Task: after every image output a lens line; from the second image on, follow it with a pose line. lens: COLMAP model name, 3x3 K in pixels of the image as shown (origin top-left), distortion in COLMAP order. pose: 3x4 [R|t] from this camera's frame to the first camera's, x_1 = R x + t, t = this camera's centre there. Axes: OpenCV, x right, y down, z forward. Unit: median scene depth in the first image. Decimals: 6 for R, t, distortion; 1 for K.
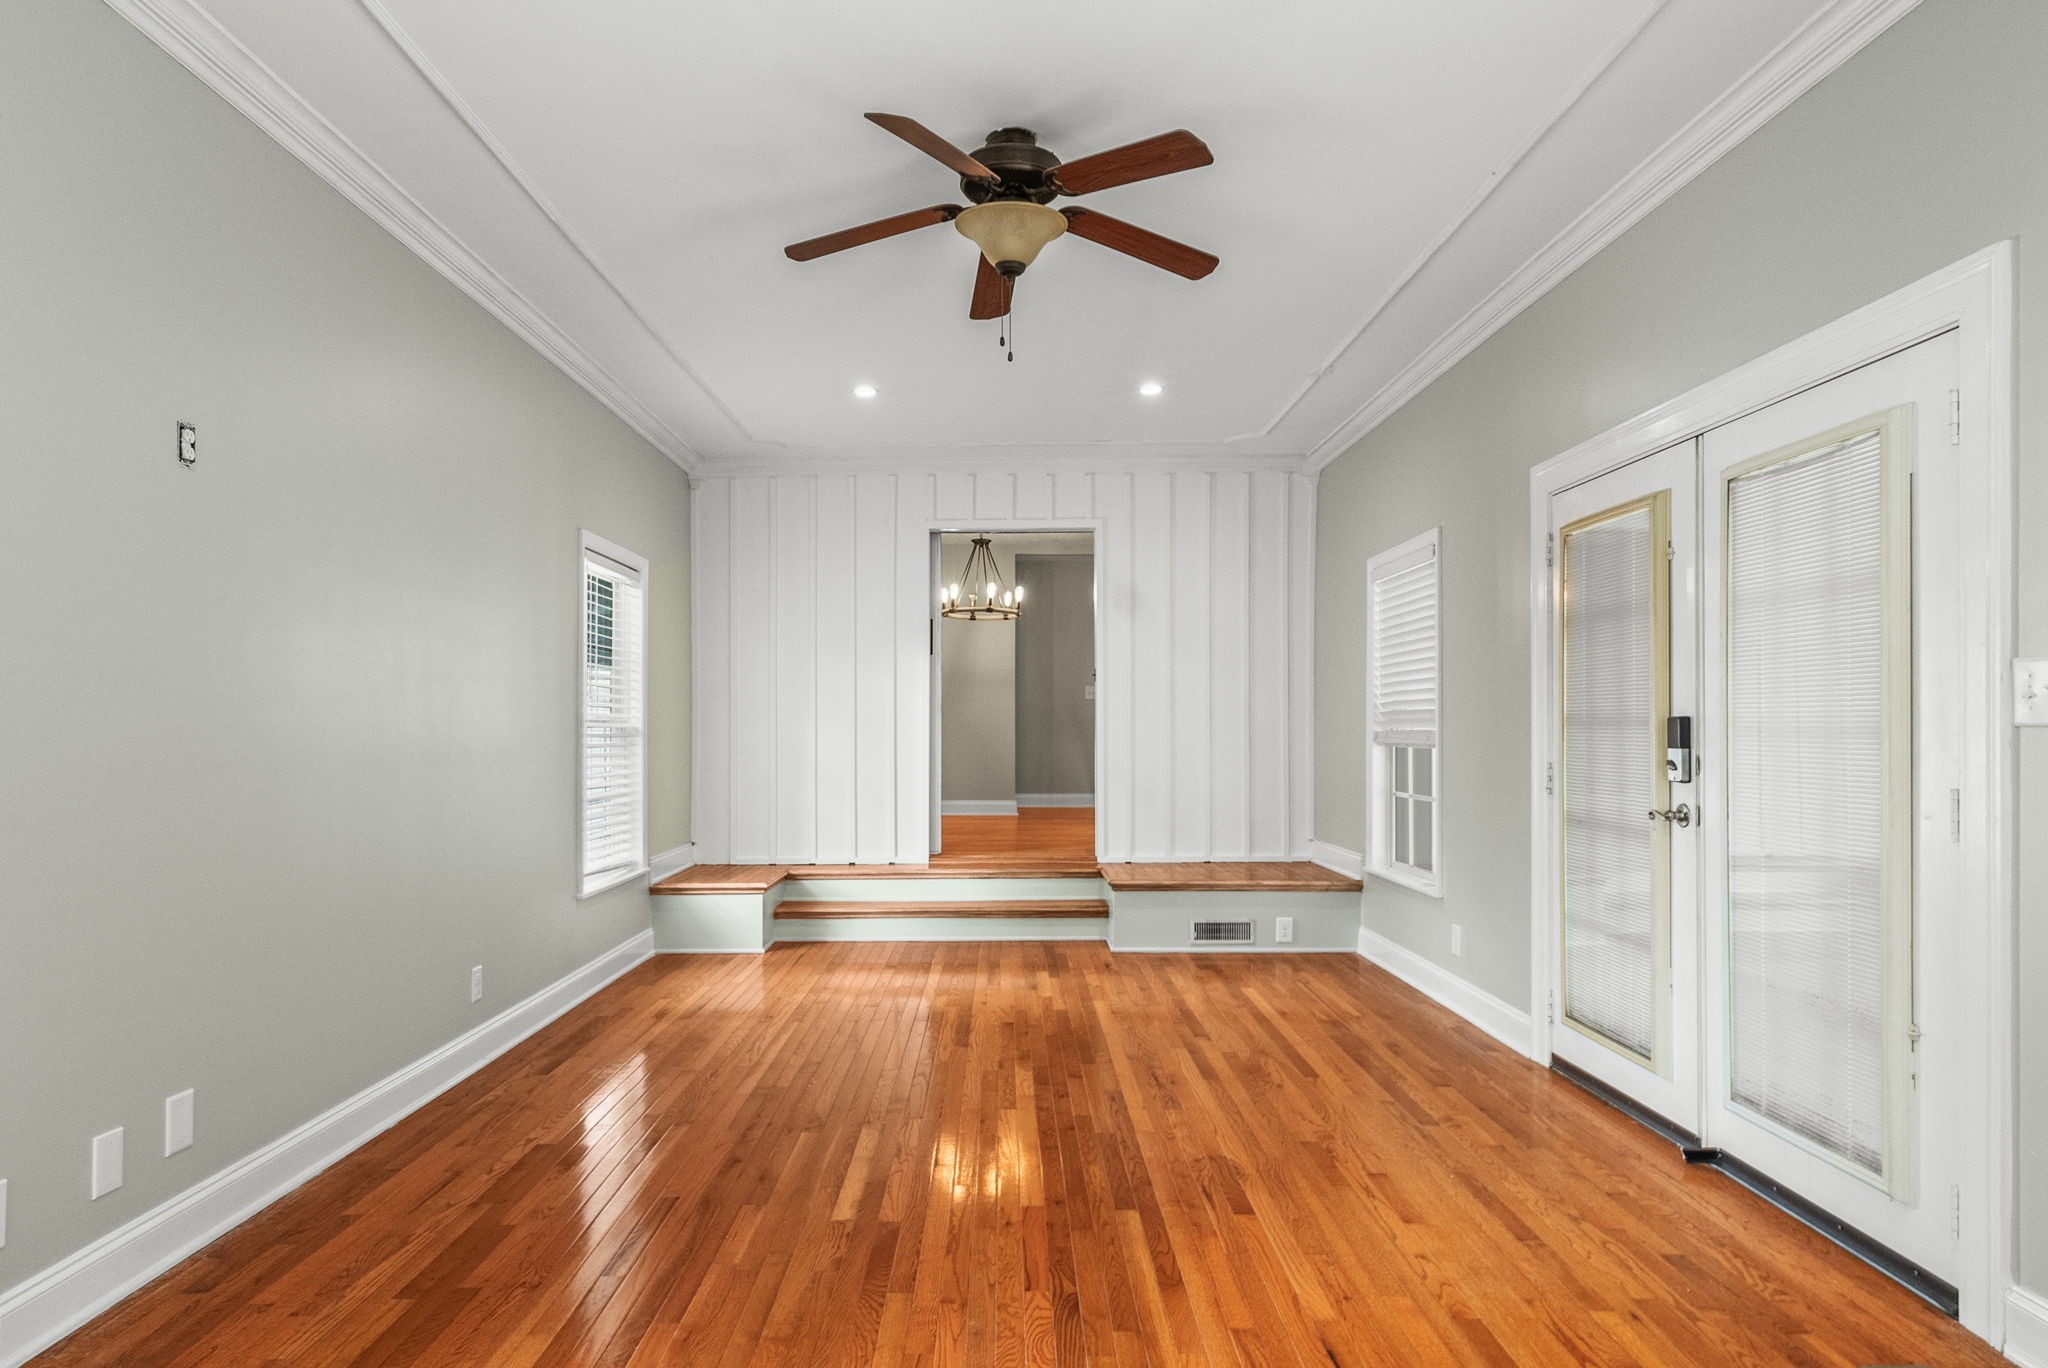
lens RADIAL K [[2538.4, 0, 1021.9], [0, 2538.4, 687.7], [0, 0, 1]] dist [-0.017408, 0.000000]
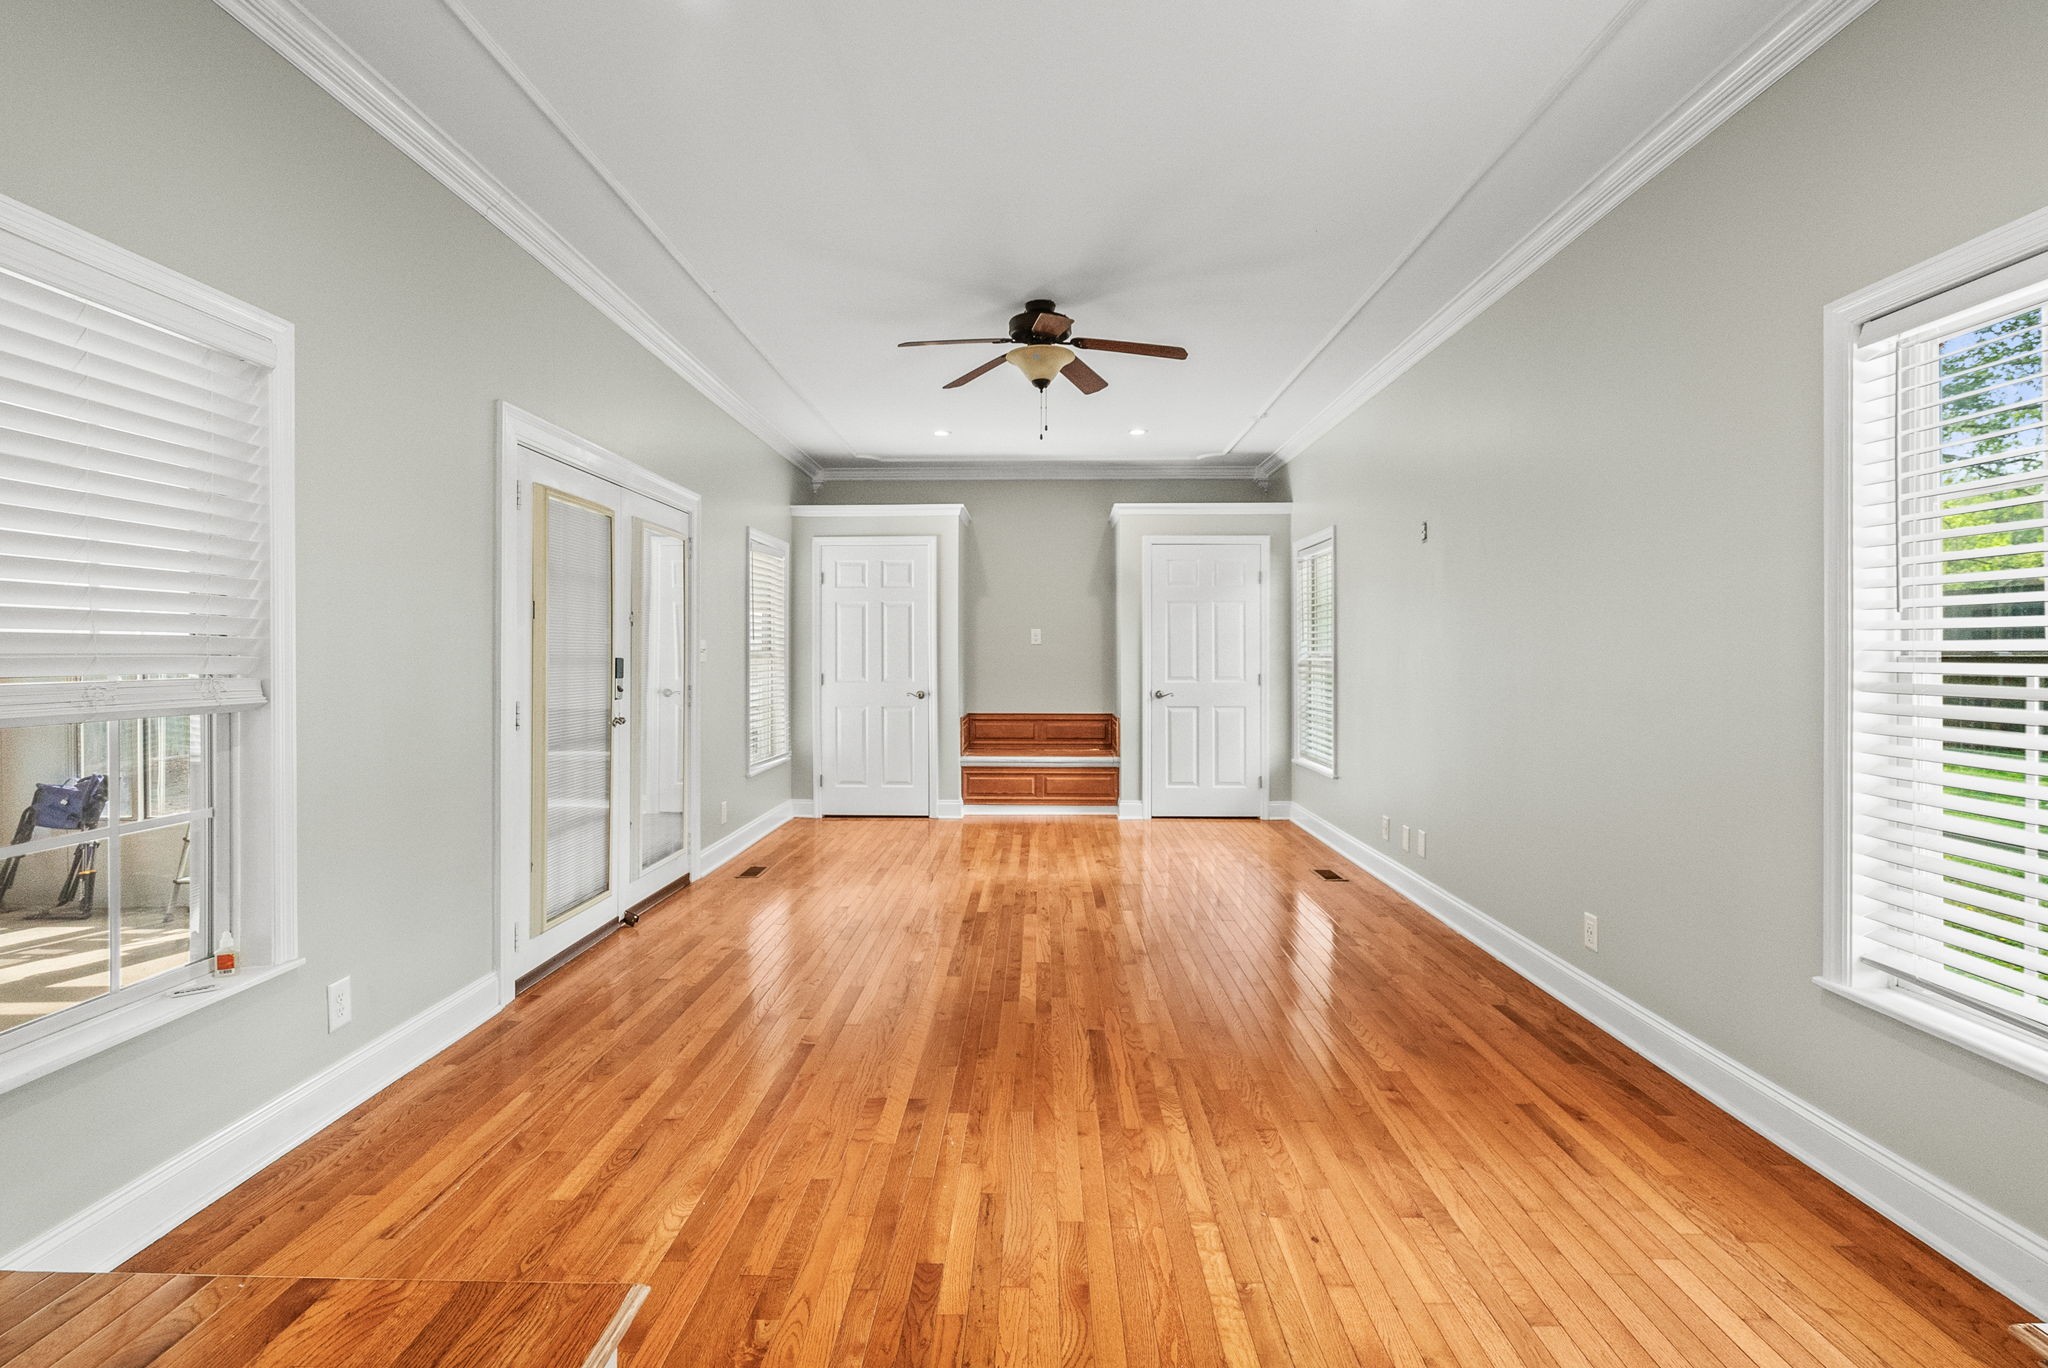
lens RADIAL K [[964.2, 0, 1022.5], [0, 964.2, 664.3], [0, 0, 1]] dist [-0.005492, 0.002264]
pose [[-0.999670, 0.000020, 0.025677, -0.007385], [-0.000230, 0.999953, -0.009737, 0.017720], [-0.025676, -0.009740, -0.999623, 1.349260]]
